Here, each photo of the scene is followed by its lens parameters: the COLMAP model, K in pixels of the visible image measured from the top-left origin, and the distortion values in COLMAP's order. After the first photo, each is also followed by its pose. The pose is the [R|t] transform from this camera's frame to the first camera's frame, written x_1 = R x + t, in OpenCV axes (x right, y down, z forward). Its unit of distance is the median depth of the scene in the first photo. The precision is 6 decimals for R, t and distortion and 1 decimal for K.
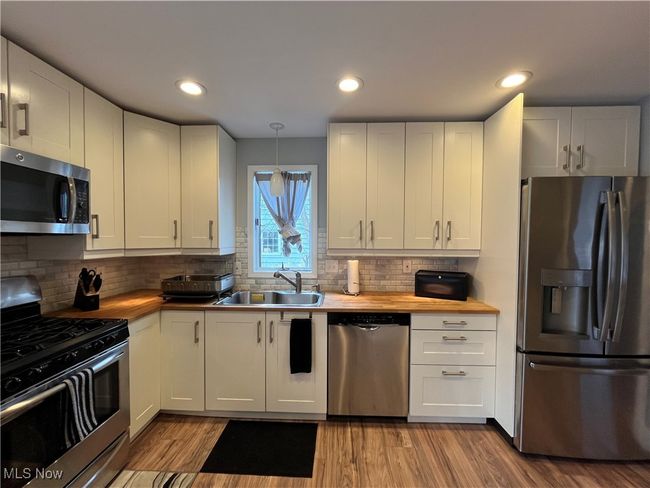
lens RADIAL K [[264.9, 0, 326.9], [0, 264.9, 243.7], [0, 0, 1]] dist [0.000698, 0.000549]
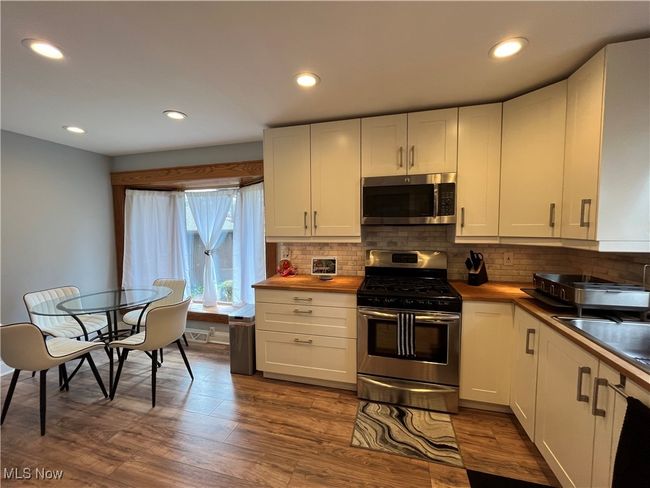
lens RADIAL K [[264.9, 0, 324.6], [0, 264.9, 245.5], [0, 0, 1]] dist [0.000698, 0.000549]
pose [[-0.216596, 0.062115, -0.974283, 0.457880], [-0.013982, 0.997674, 0.066715, -0.006069], [0.976161, 0.028073, -0.215224, 0.603619]]
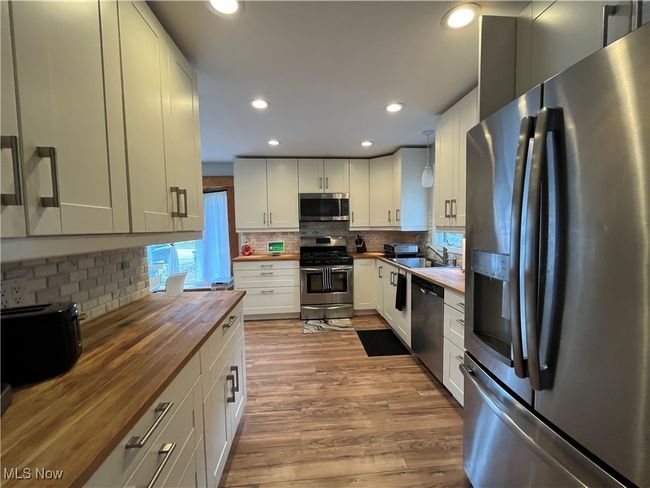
lens RADIAL K [[264.9, 0, 323.6], [0, 264.9, 242.6], [0, 0, 1]] dist [0.000698, 0.000549]
pose [[0.123367, 0.057152, -0.990714, 1.365874], [-0.006212, 0.998365, 0.056820, 0.031984], [0.992342, -0.000855, 0.123521, 0.425736]]
